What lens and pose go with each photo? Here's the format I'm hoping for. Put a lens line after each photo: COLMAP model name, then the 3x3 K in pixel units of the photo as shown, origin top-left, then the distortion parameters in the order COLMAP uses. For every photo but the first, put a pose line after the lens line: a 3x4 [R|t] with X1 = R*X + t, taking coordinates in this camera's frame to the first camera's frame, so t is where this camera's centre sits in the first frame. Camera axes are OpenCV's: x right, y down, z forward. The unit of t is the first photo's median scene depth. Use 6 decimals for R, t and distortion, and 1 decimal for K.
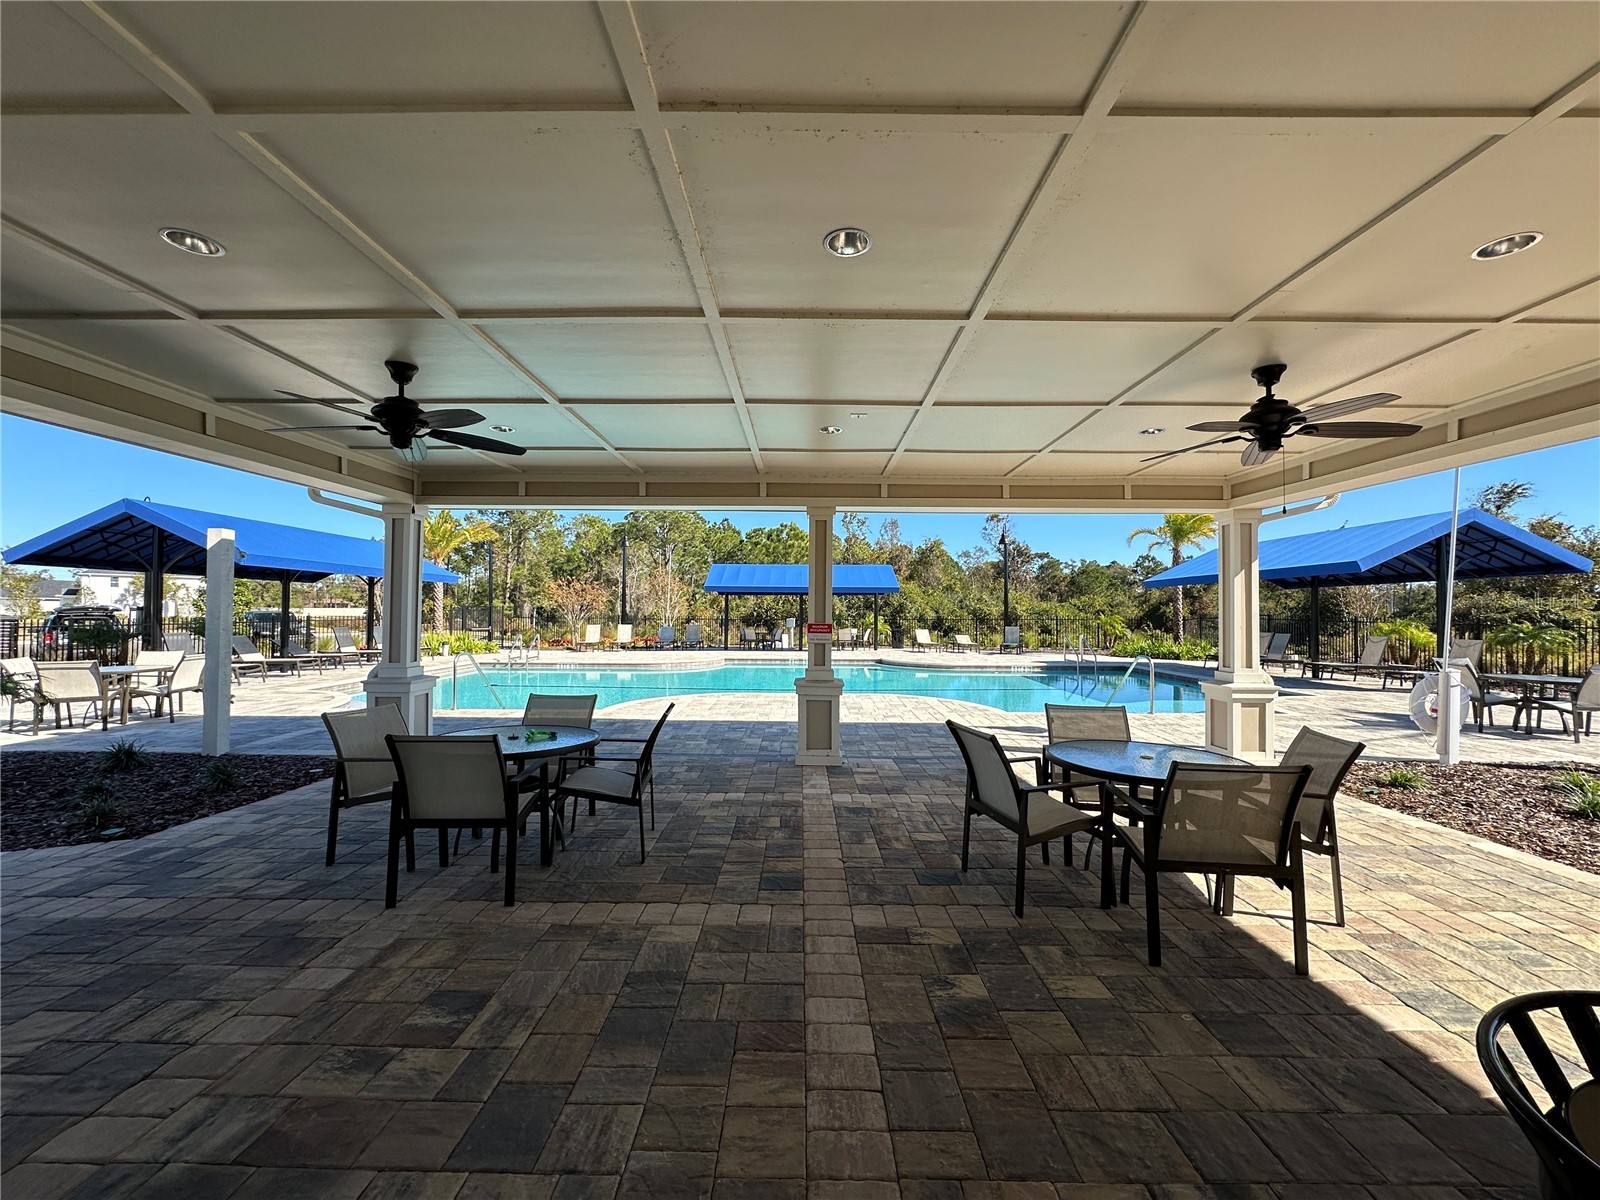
lens RADIAL K [[638.8, 0, 797.5], [0, 638.8, 597.3], [0, 0, 1]] dist [-0.000927, 0.000053]
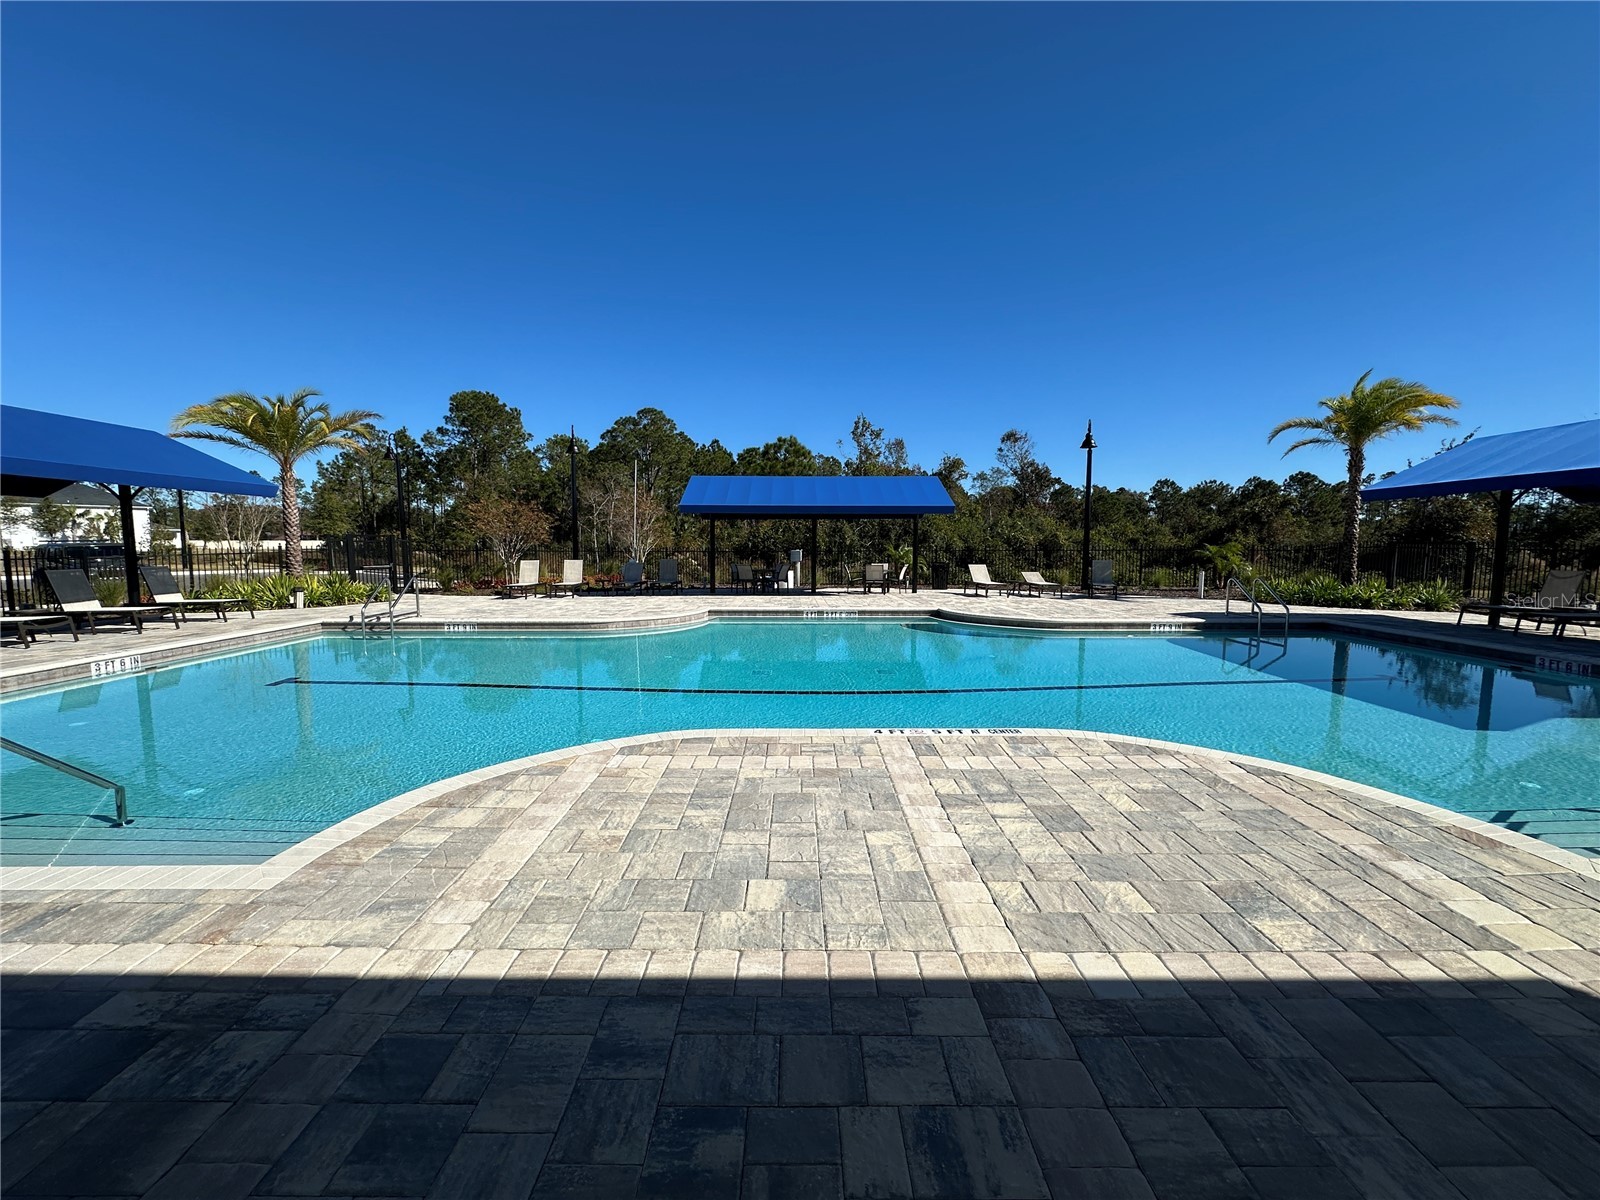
lens RADIAL K [[638.8, 0, 796.5], [0, 638.8, 600.8], [0, 0, 1]] dist [-0.000927, 0.000053]
pose [[0.999952, -0.005760, 0.007881, -0.018820], [0.004828, 0.993518, 0.113574, 0.007082], [-0.008484, -0.113530, 0.993498, 0.241949]]
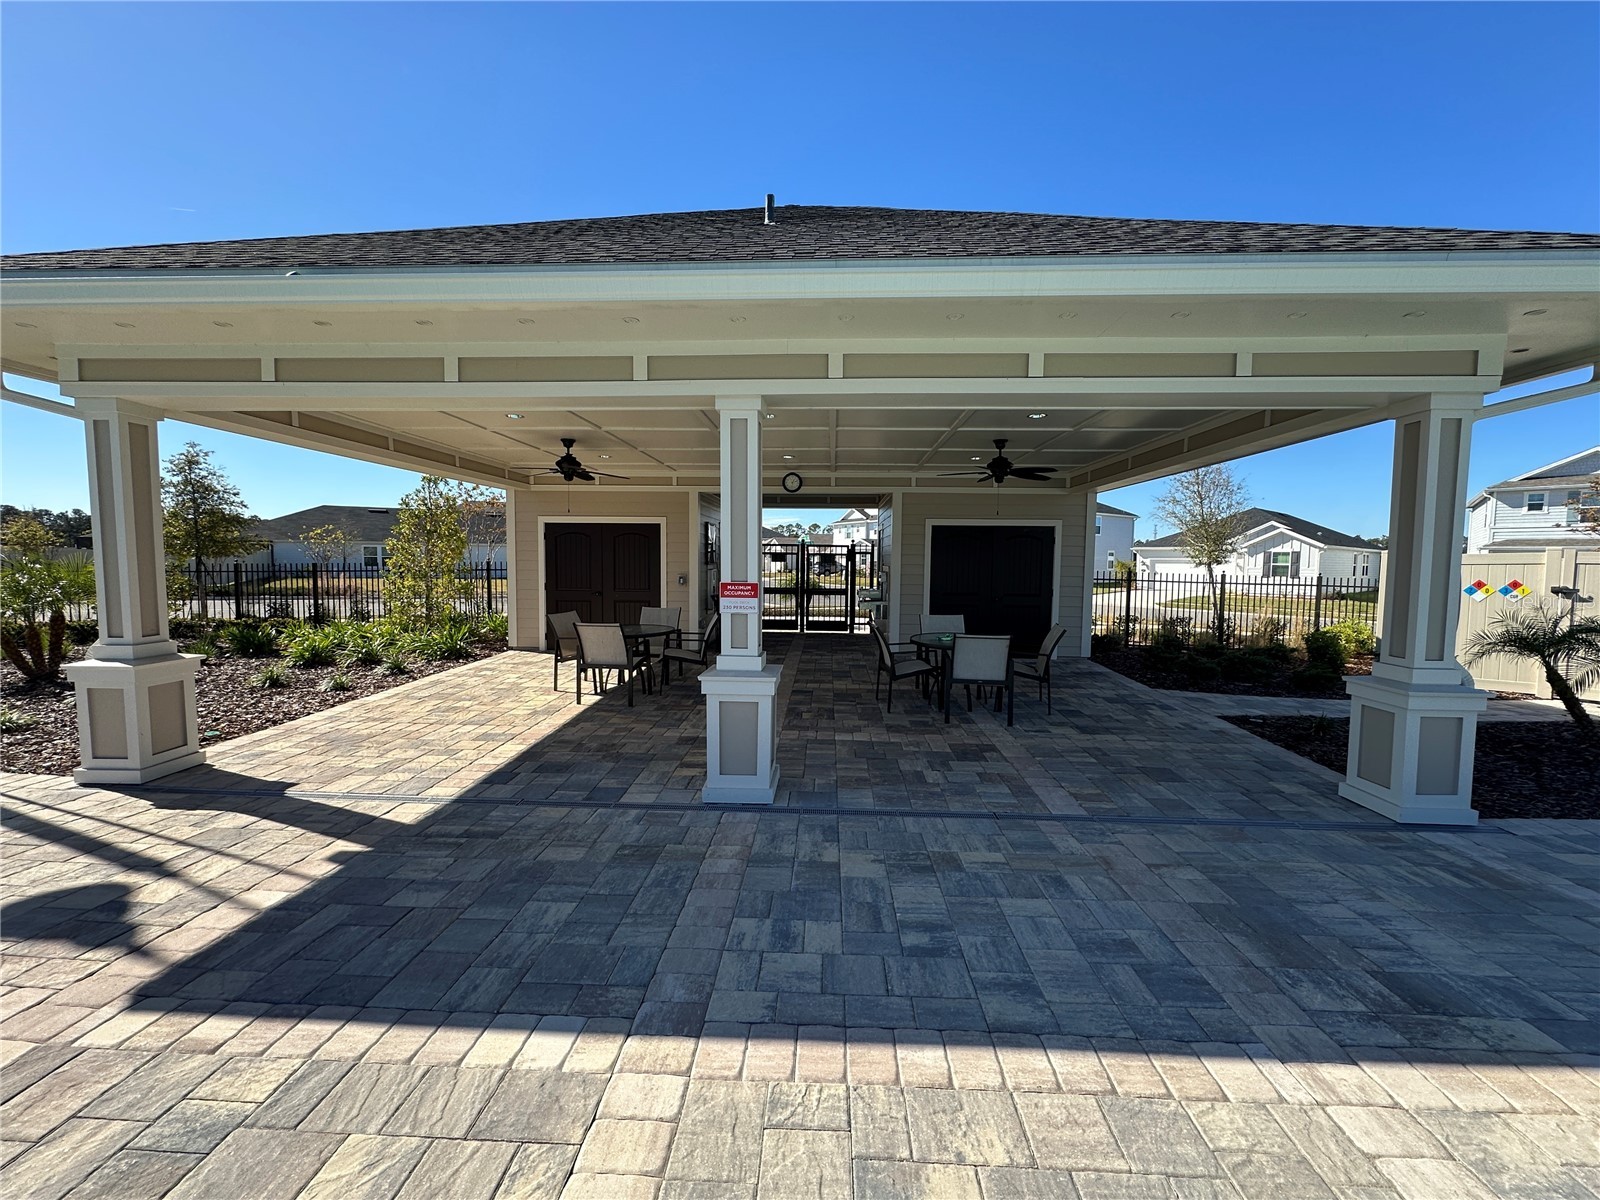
lens RADIAL K [[638.8, 0, 801.4], [0, 638.8, 600.1], [0, 0, 1]] dist [-0.000927, 0.000053]
pose [[-0.999069, -0.020181, 0.038120, -0.011265], [-0.018538, 0.998903, 0.042993, 0.007533], [-0.038946, 0.042246, -0.998348, 0.382657]]
